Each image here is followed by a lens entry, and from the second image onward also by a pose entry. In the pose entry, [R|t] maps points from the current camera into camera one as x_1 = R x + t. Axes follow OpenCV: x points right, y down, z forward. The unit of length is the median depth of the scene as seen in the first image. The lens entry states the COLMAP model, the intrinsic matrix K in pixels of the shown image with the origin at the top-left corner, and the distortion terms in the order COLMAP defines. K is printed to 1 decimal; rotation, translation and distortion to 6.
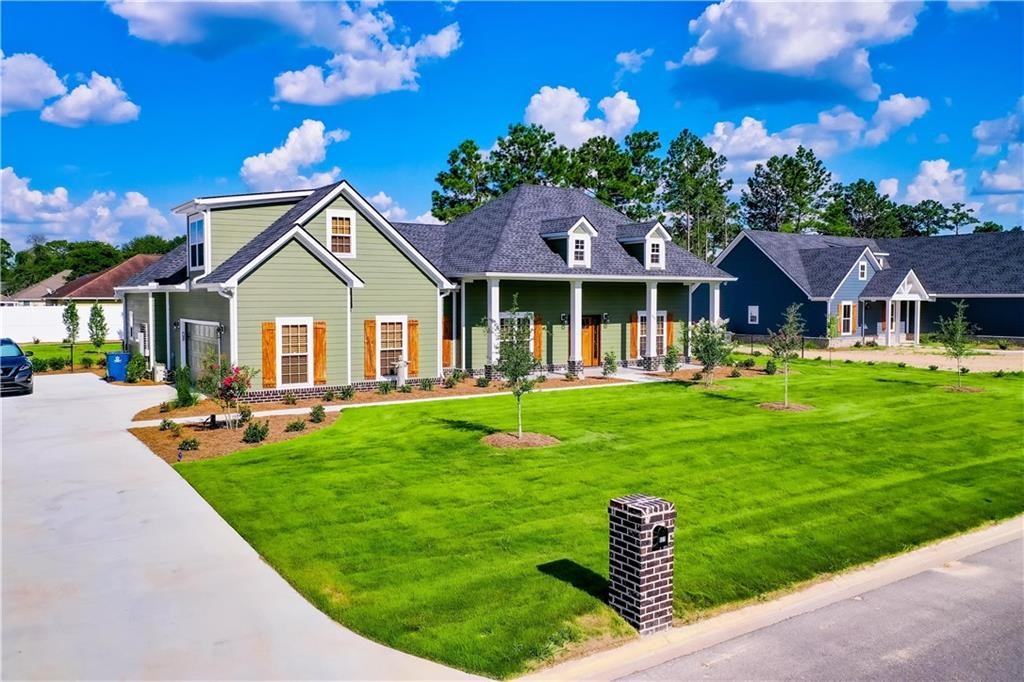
lens RADIAL K [[817.9, 0, 512.7], [0, 817.9, 334.0], [0, 0, 1]] dist [0.006311, 0.006337]
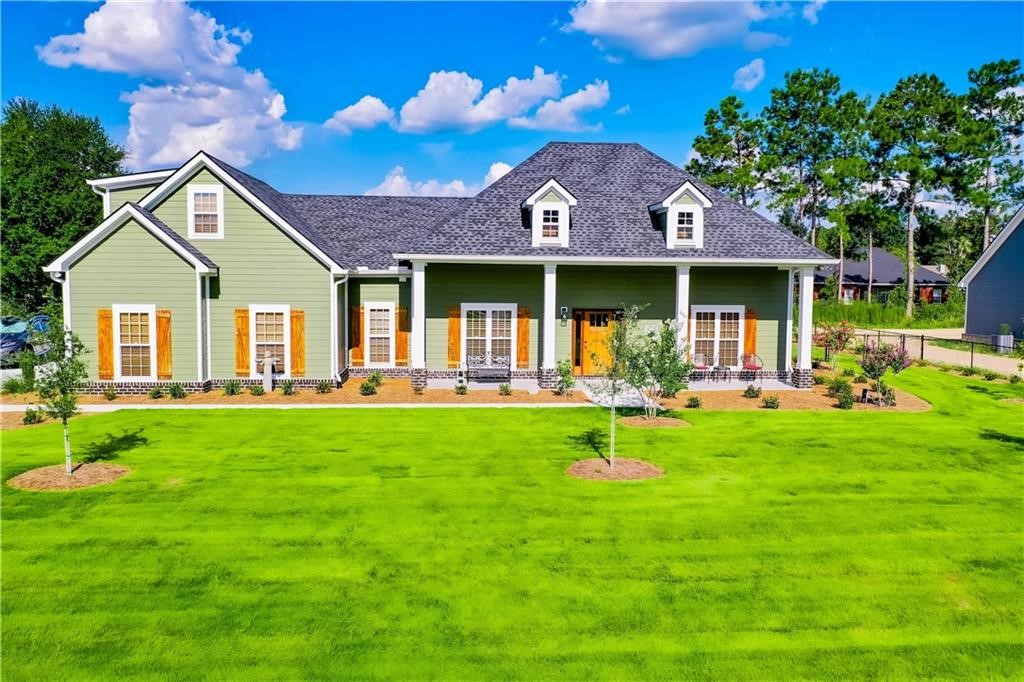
lens RADIAL K [[817.9, 0, 511.7], [0, 817.9, 343.7], [0, 0, 1]] dist [0.006311, 0.006337]
pose [[0.865759, 0.049360, -0.498021, 0.491590], [-0.030998, 0.998502, 0.045077, -0.027381], [0.499500, -0.023588, 0.865993, 0.362058]]
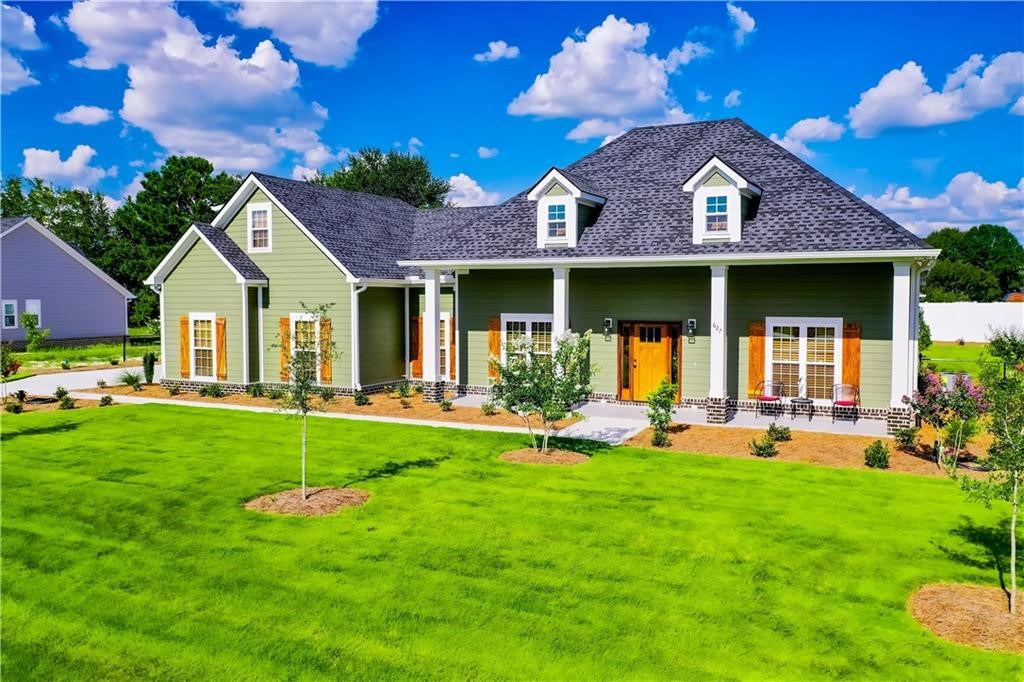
lens RADIAL K [[817.9, 0, 506.6], [0, 817.9, 347.7], [0, 0, 1]] dist [0.006311, 0.006337]
pose [[0.478047, 0.054897, -0.876617, 0.728875], [-0.038699, 0.998392, 0.041420, -0.029899], [0.877482, 0.014123, 0.479402, 0.736219]]
